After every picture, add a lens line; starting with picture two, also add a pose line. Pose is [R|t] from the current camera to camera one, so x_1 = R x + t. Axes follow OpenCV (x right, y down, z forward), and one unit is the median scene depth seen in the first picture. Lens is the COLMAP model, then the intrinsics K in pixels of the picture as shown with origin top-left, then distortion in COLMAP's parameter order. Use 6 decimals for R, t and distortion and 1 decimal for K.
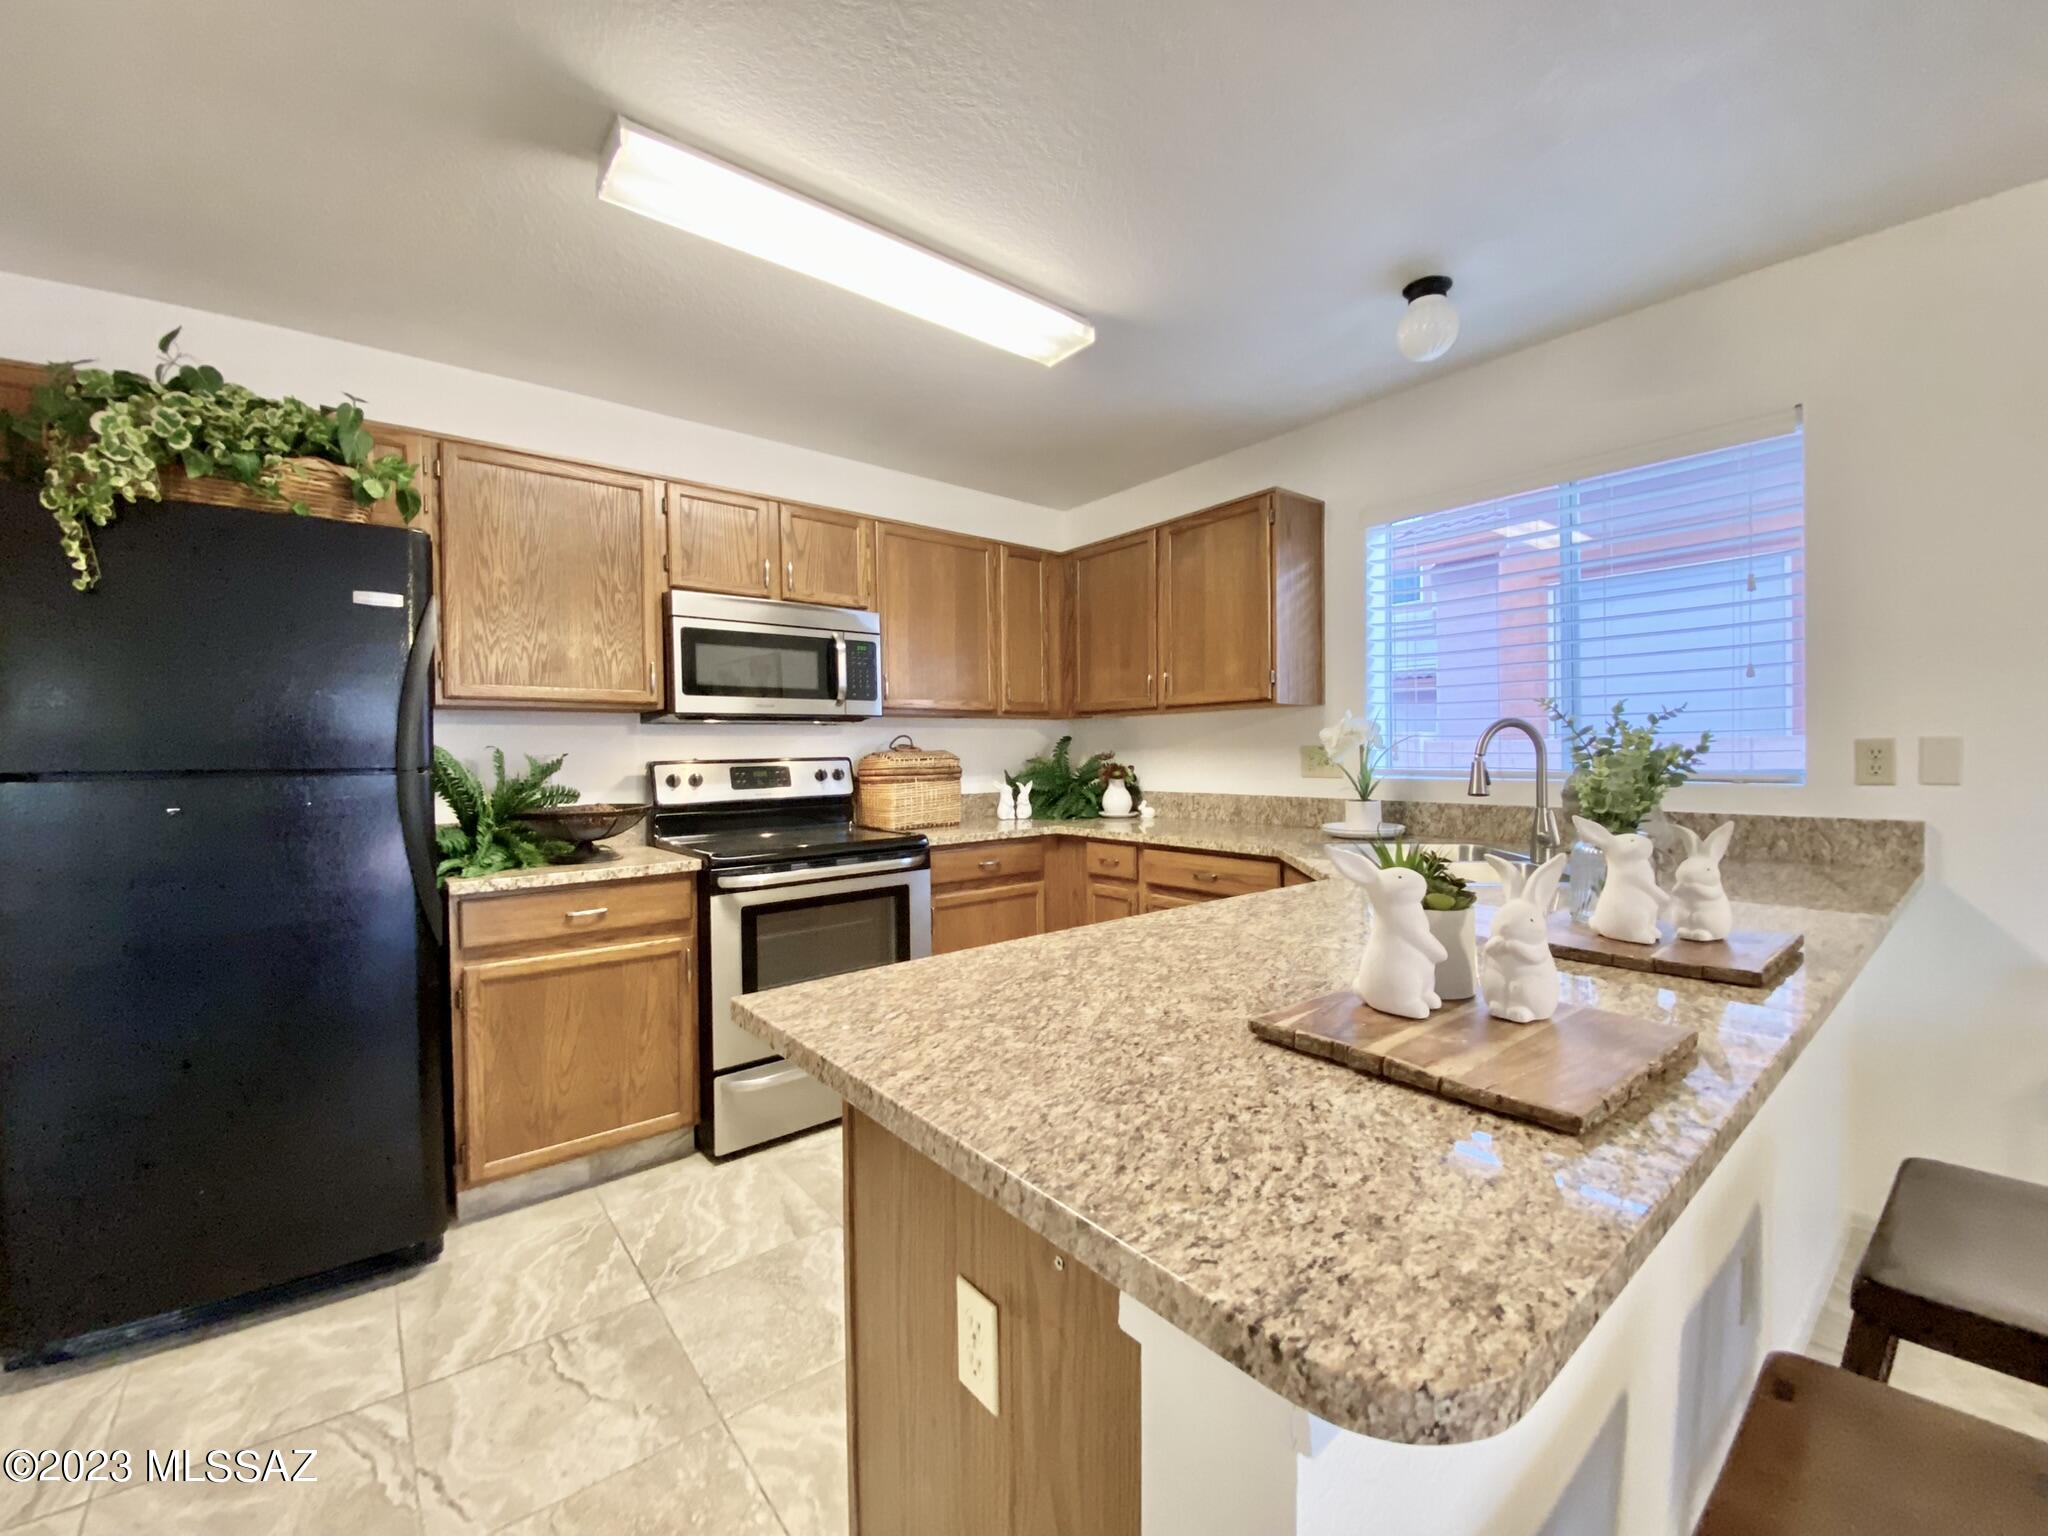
lens RADIAL K [[831.9, 0, 1024.0], [0, 831.9, 768.0], [0, 0, 1]] dist [-0.000740, -0.000220]
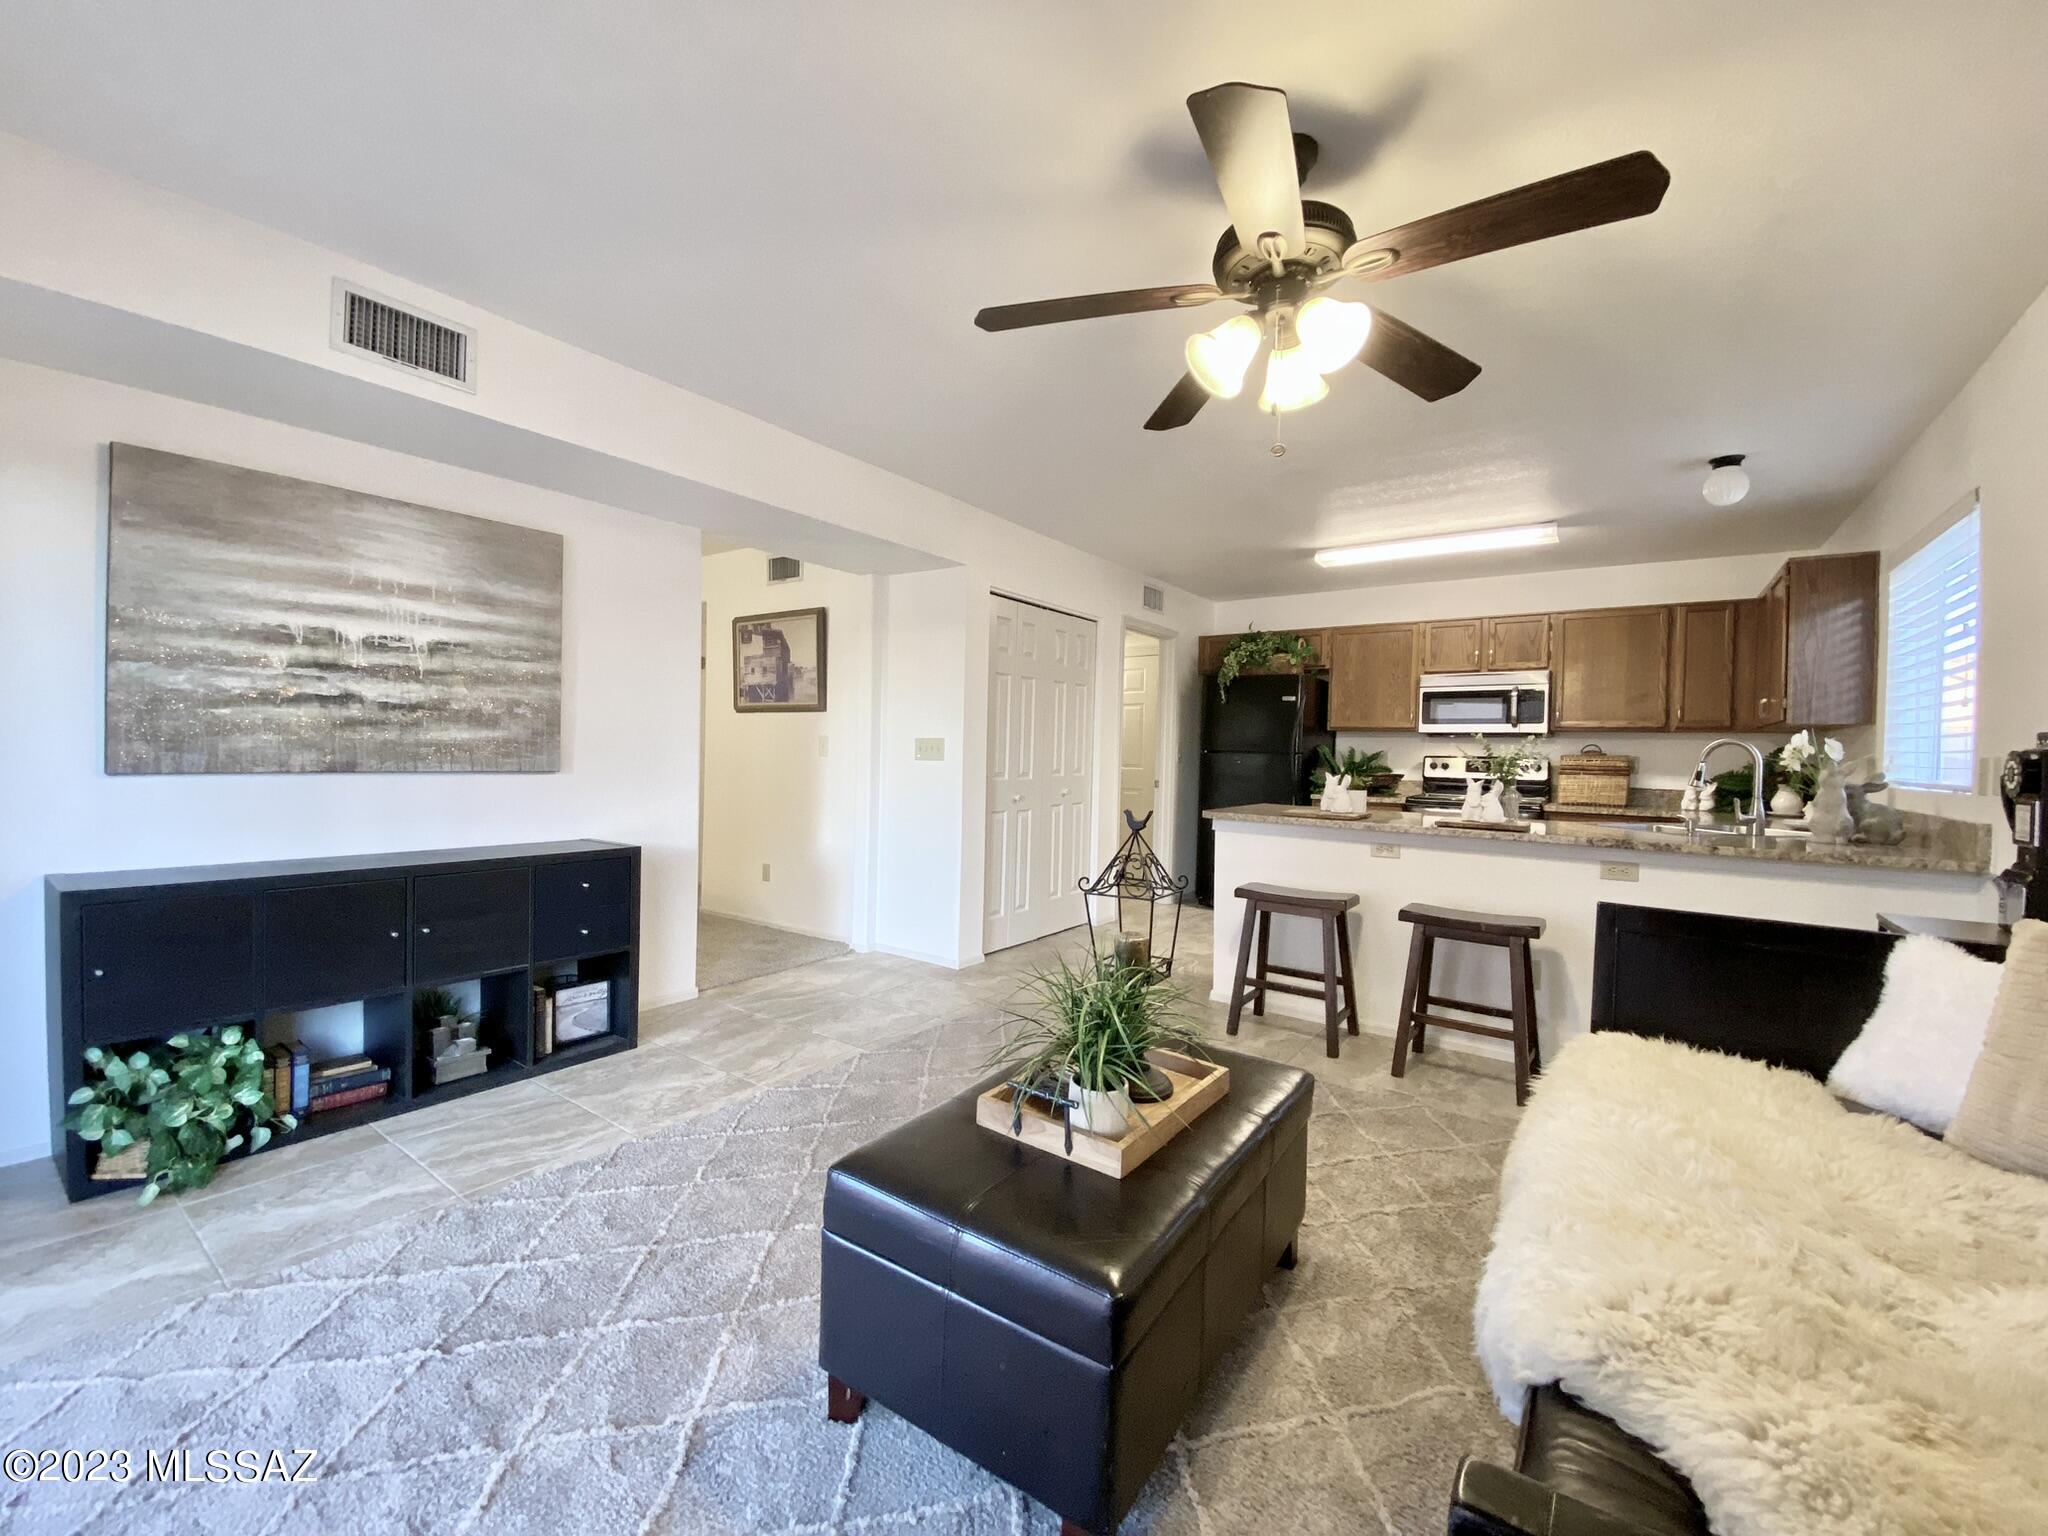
lens RADIAL K [[831.9, 0, 1024.0], [0, 831.9, 768.0], [0, 0, 1]] dist [-0.000740, -0.000220]
pose [[0.279962, 0.041075, -0.959132, 1.196641], [-0.043363, 0.998606, 0.030108, 0.003549], [0.959031, 0.033162, 0.281353, -0.498169]]
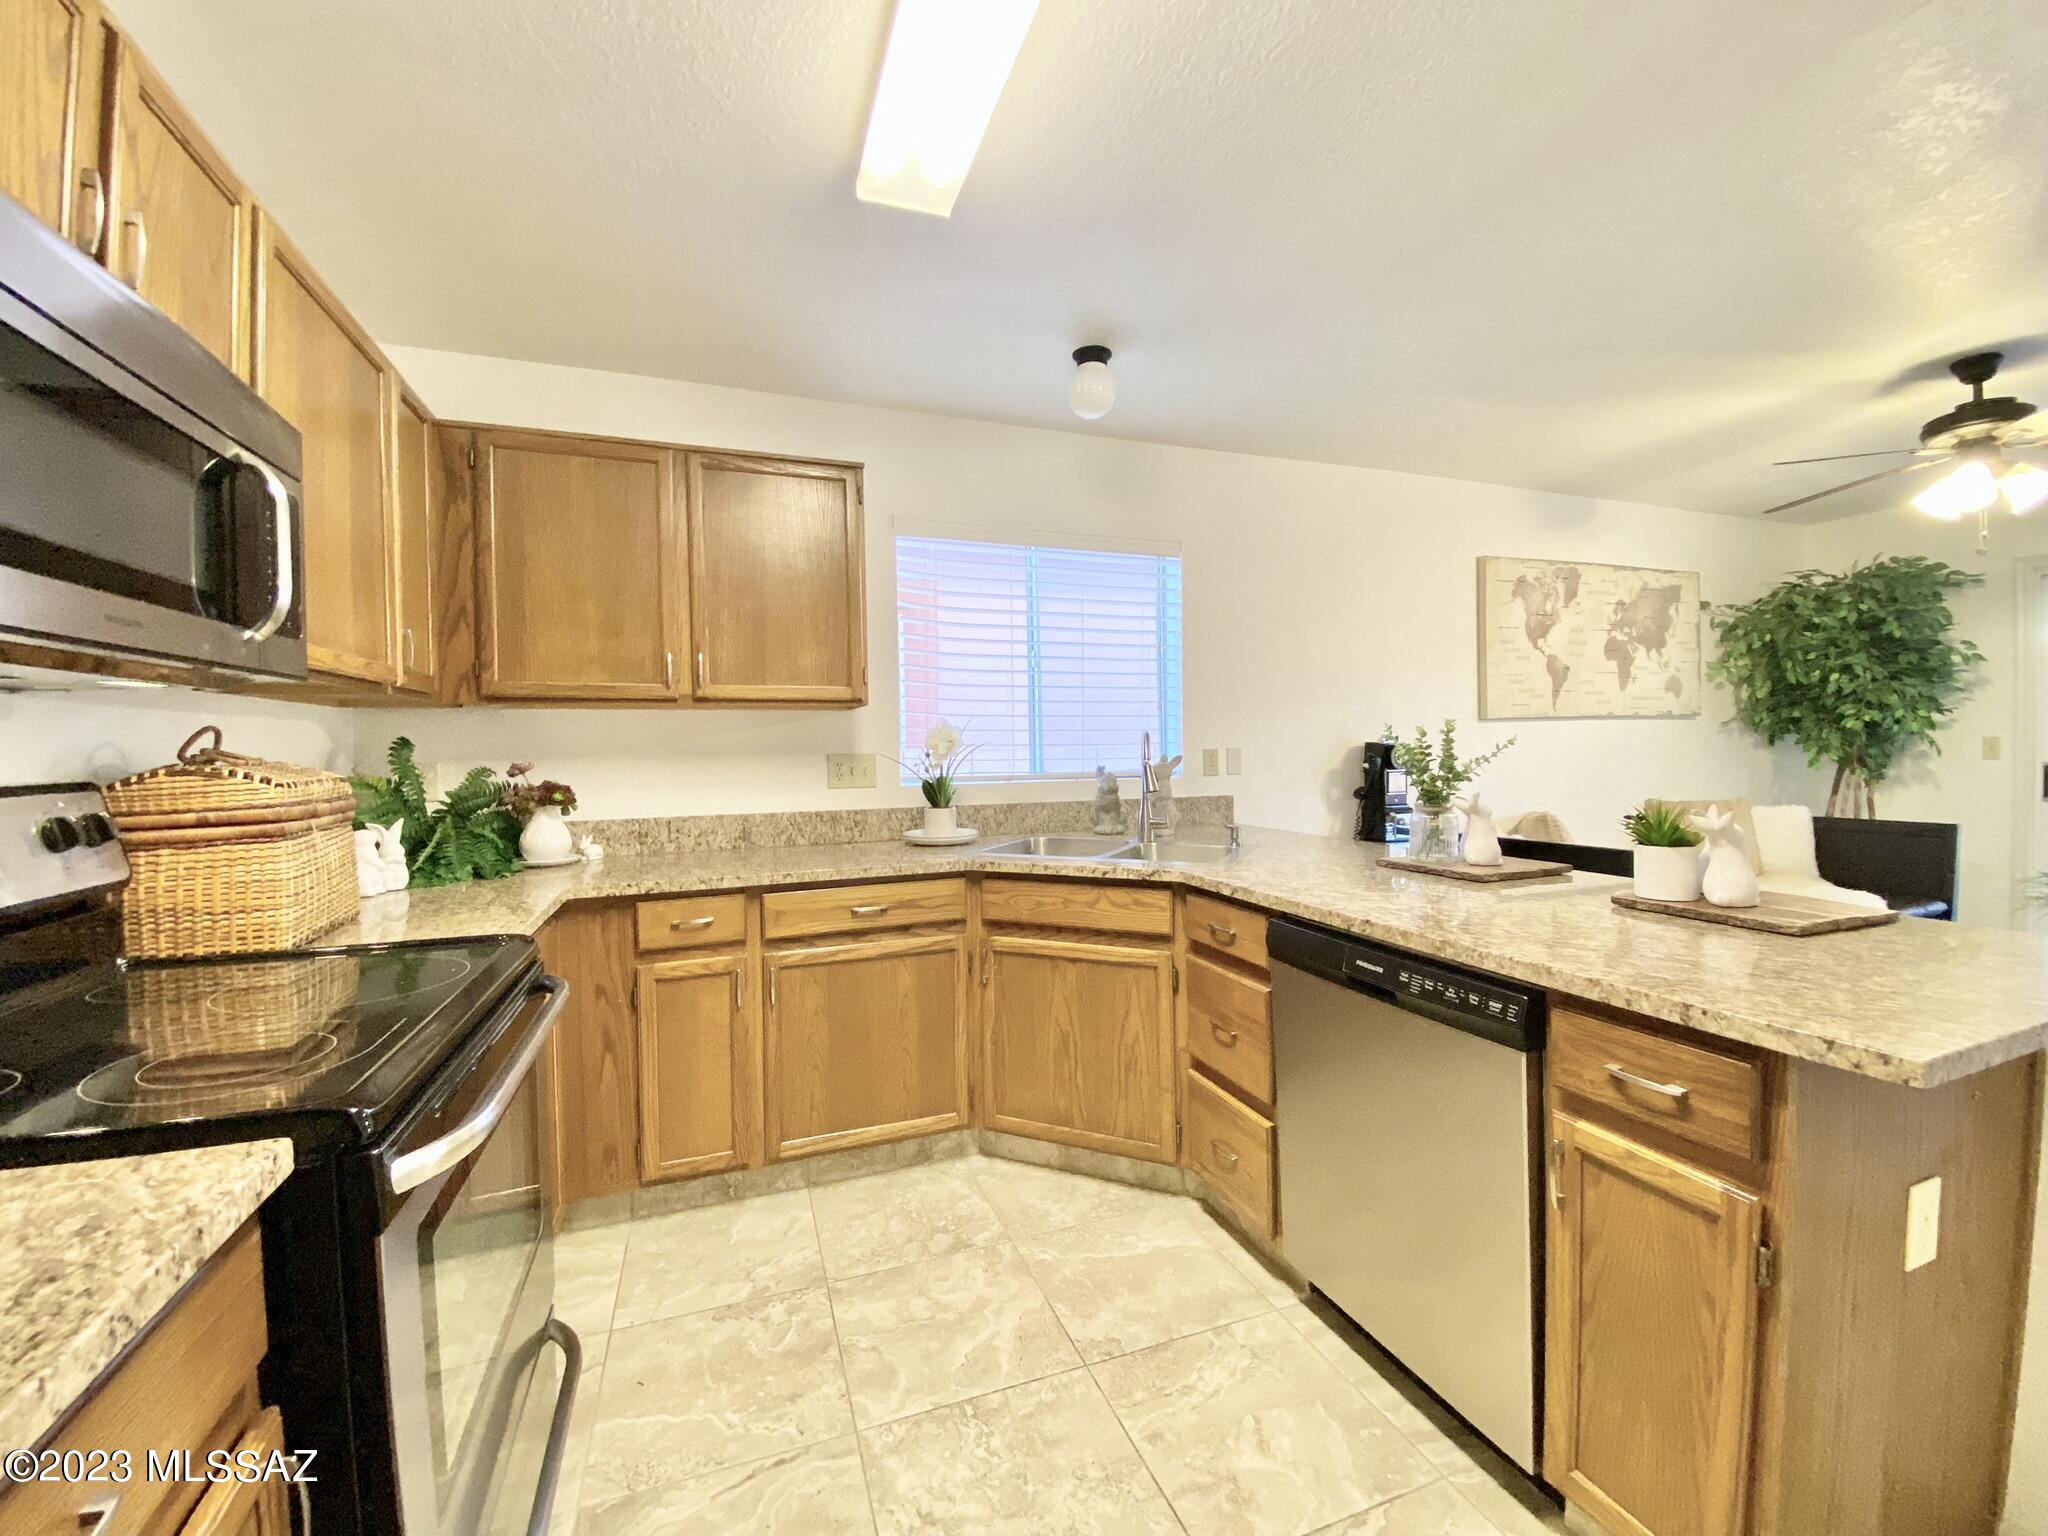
lens RADIAL K [[831.9, 0, 1024.0], [0, 831.9, 768.0], [0, 0, 1]] dist [-0.000740, -0.000220]
pose [[0.301263, -0.013004, 0.953452, -0.479768], [0.029418, 0.999558, 0.004338, -0.009226], [-0.953087, 0.026742, 0.301512, 0.555957]]
